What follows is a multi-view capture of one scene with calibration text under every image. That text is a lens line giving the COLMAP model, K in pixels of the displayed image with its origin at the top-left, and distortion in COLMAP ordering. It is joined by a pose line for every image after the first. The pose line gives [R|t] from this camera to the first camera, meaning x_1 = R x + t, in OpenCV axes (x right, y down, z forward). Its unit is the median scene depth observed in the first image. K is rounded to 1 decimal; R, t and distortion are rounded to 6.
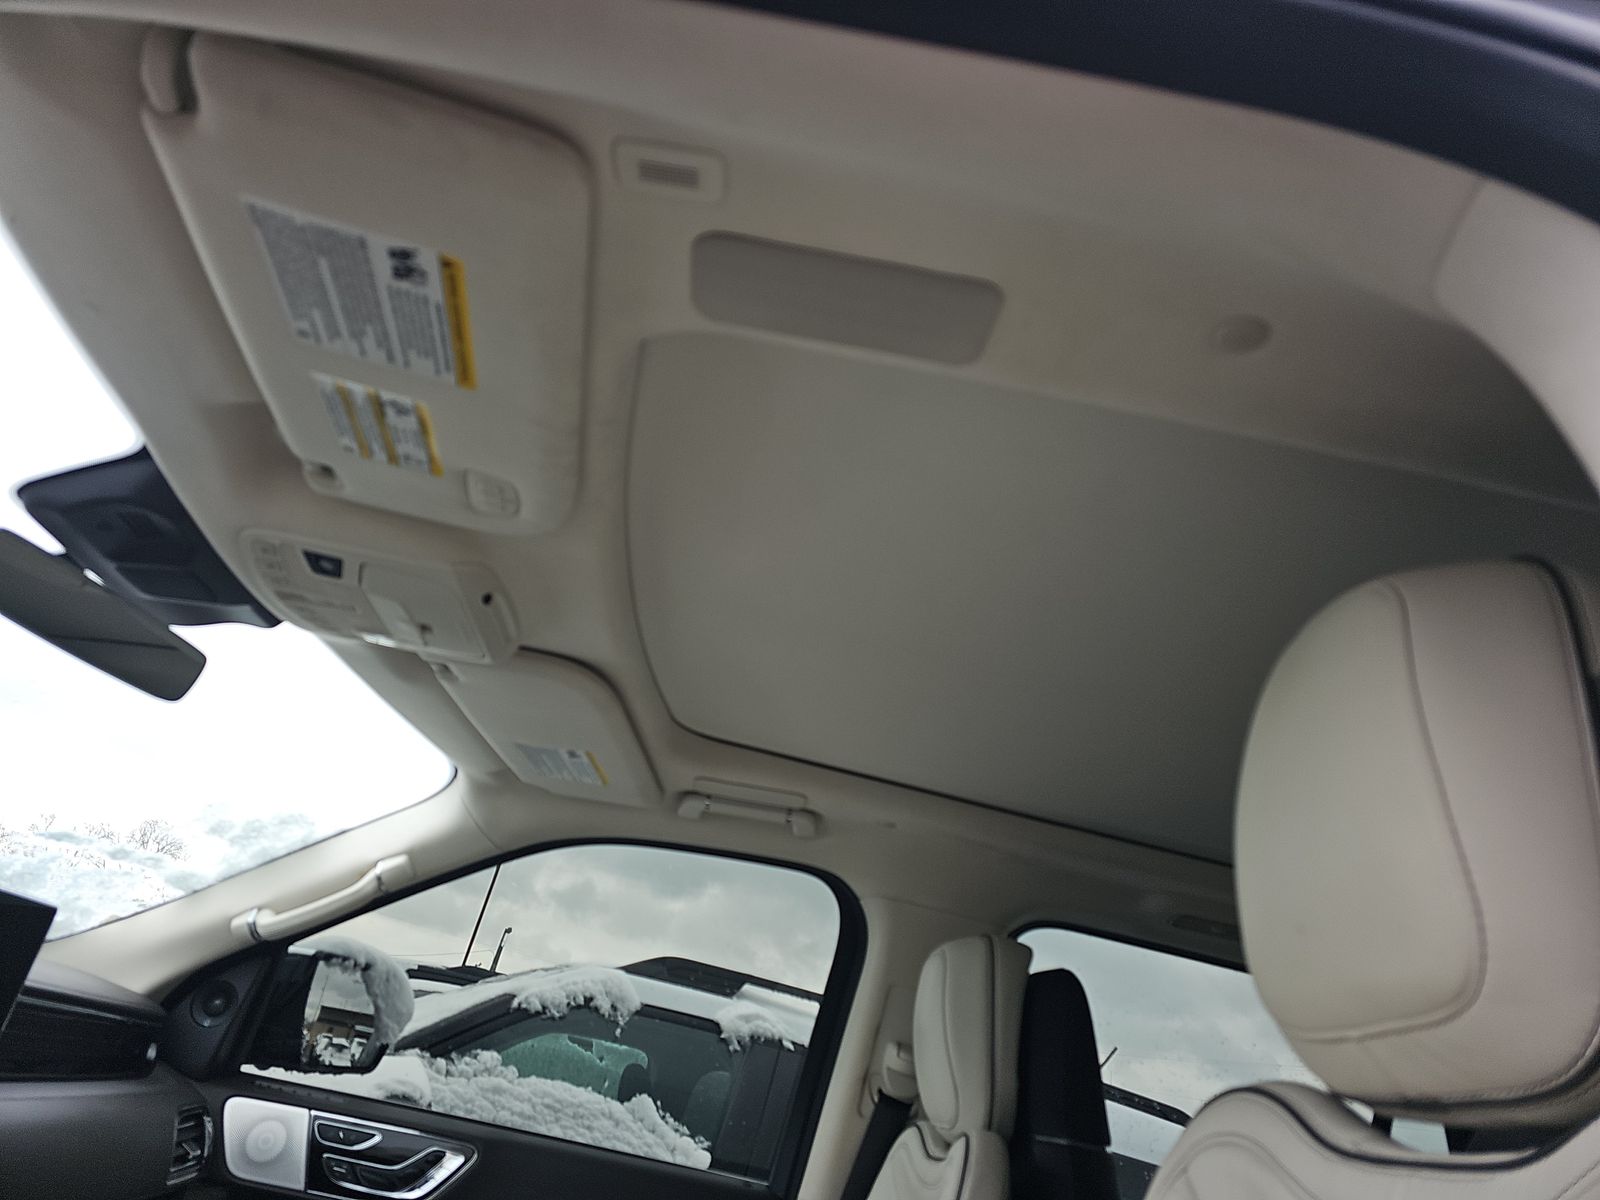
lens RADIAL K [[1054.9, 0, 798.8], [0, 1054.9, 557.6], [0, 0, 1]] dist [0.068389, -0.050002]
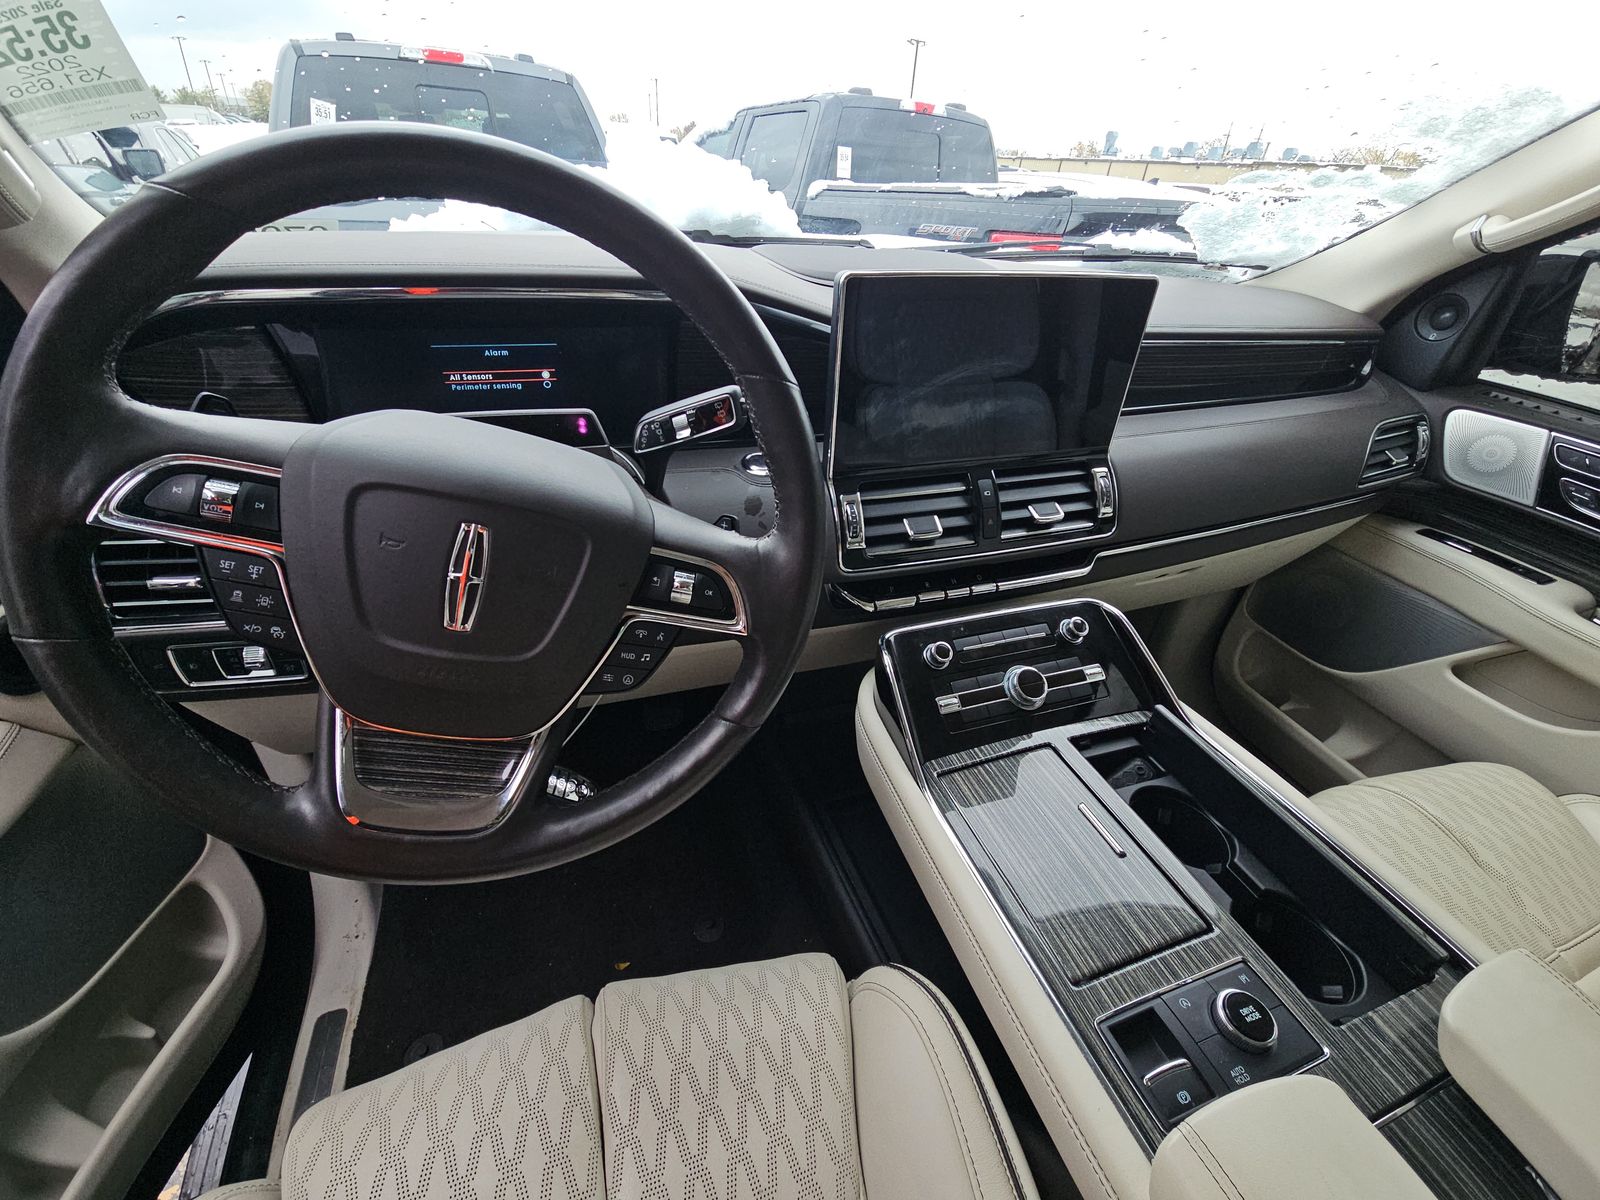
lens RADIAL K [[628.3, 0, 800.0], [0, 628.3, 600.0], [0, 0, 1]] dist [-0.001873, -0.012326]
pose [[0.224778, 0.374051, -0.899756, -0.066438], [0.465152, 0.770191, 0.436393, 0.086999], [0.856217, -0.516615, -0.000868, 0.332872]]
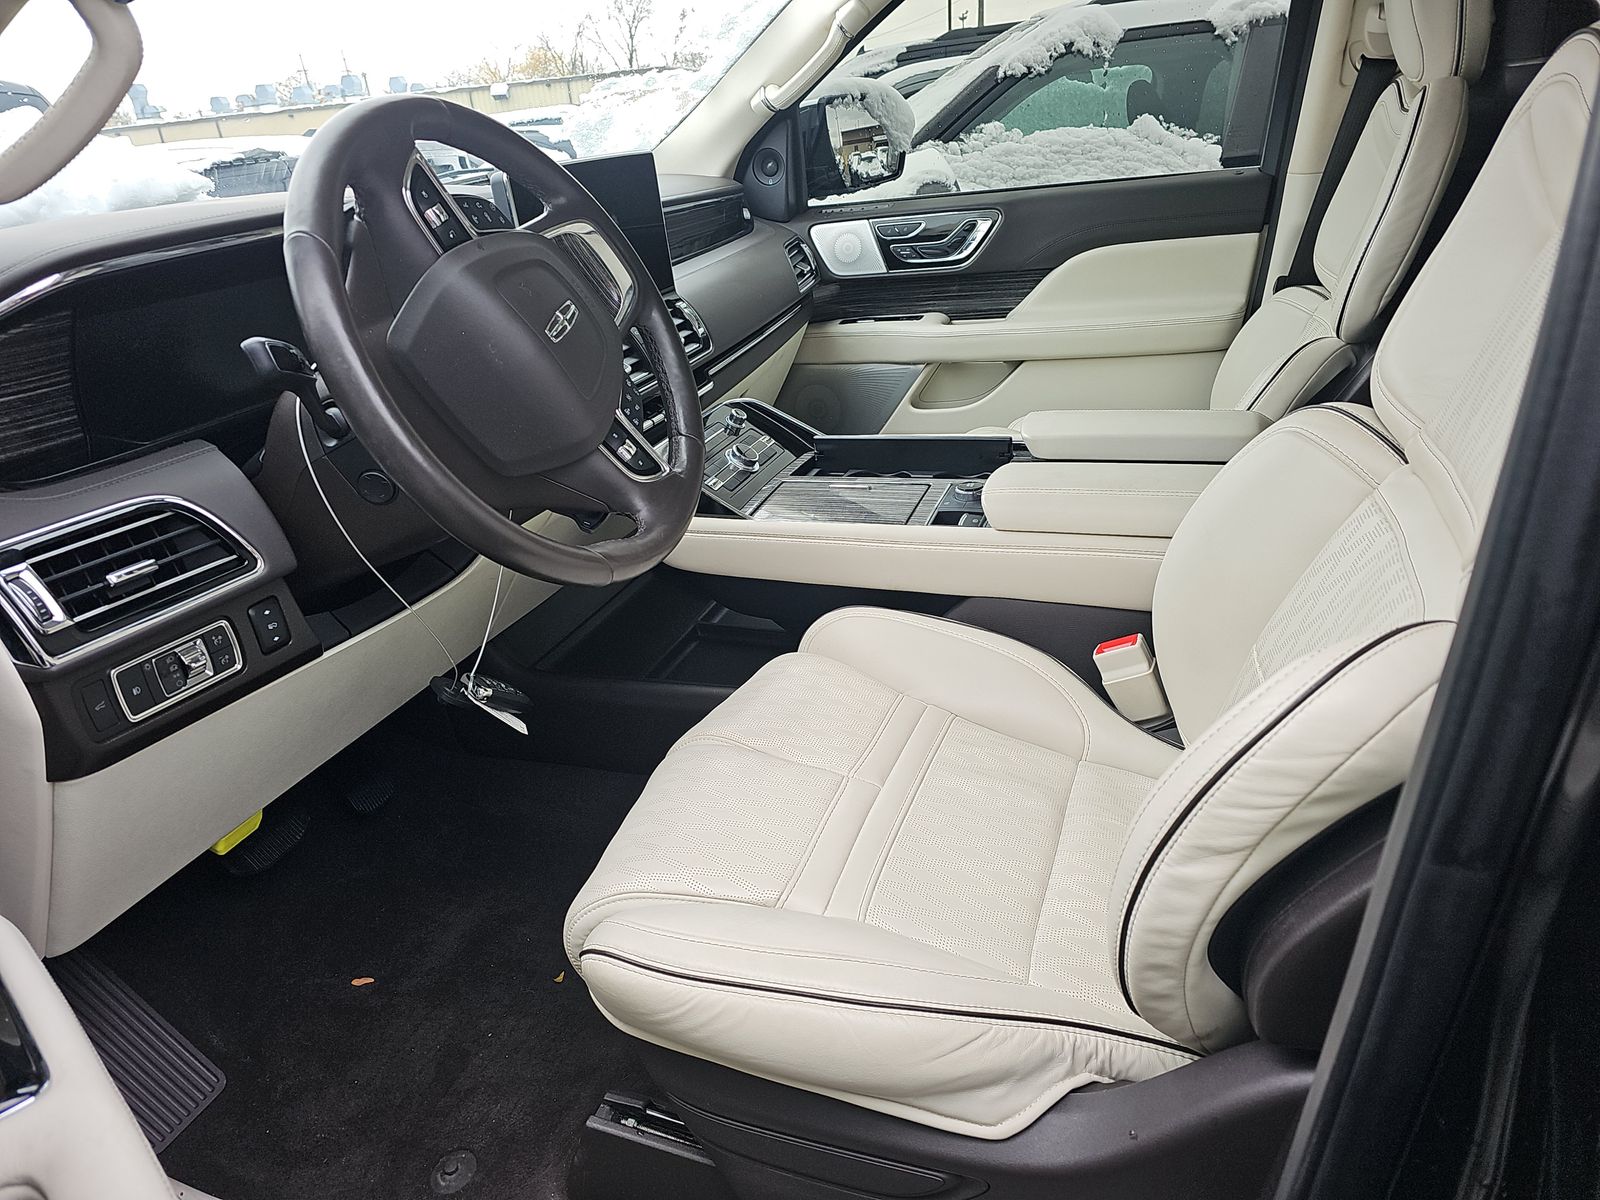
lens RADIAL K [[1088.8, 0, 798.1], [0, 1088.8, 685.6], [0, 0, 1]] dist [-0.005362, -0.002584]
pose [[0.869680, -0.055960, -0.490434, 0.081153], [0.430768, 0.571189, 0.698700, -0.112704], [0.241031, -0.818909, 0.520857, -0.158163]]
